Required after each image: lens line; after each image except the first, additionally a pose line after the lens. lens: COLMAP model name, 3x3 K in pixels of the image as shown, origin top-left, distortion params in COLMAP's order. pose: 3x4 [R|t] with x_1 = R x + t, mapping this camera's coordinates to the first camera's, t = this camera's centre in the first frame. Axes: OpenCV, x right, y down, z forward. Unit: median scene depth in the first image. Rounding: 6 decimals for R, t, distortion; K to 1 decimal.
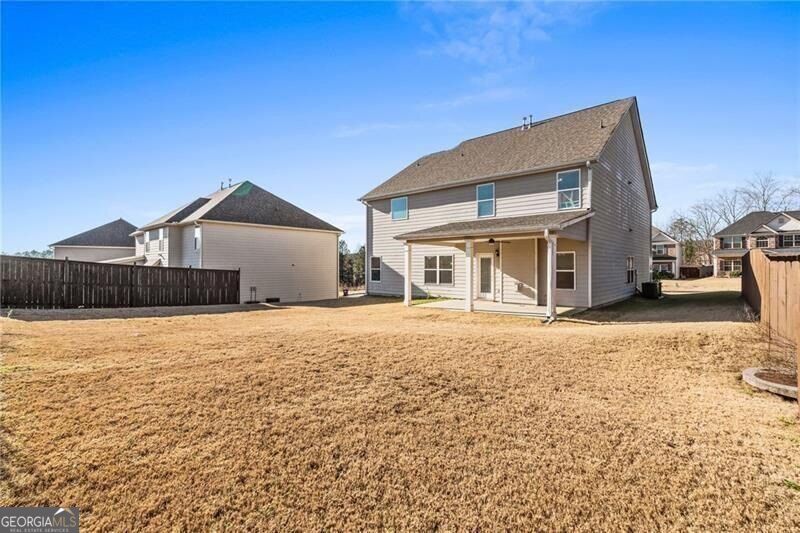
lens RADIAL K [[382.3, 0, 404.0], [0, 382.3, 266.1], [0, 0, 1]] dist [-0.000166, 0.000133]
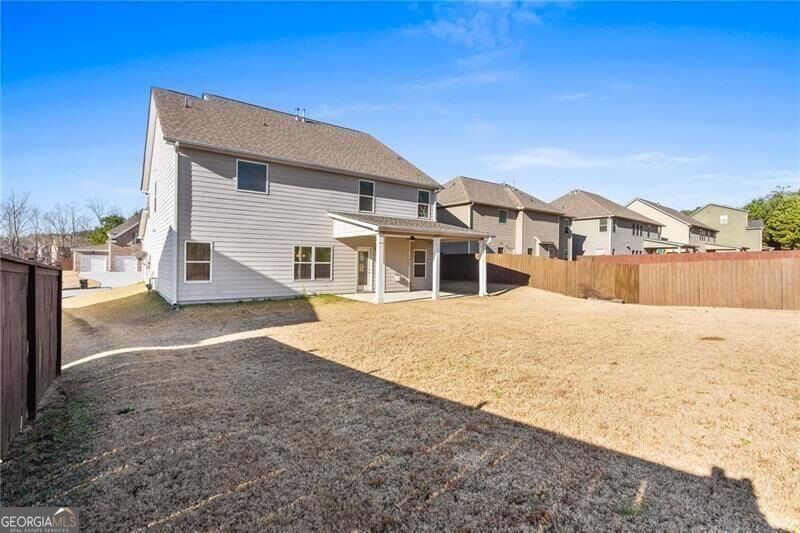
lens RADIAL K [[382.3, 0, 404.0], [0, 382.3, 266.1], [0, 0, 1]] dist [-0.000166, 0.000133]
pose [[0.173360, -0.008617, 0.984821, -0.785607], [-0.013366, 0.999849, 0.011101, 0.005198], [-0.984768, -0.015087, 0.173219, 0.707885]]
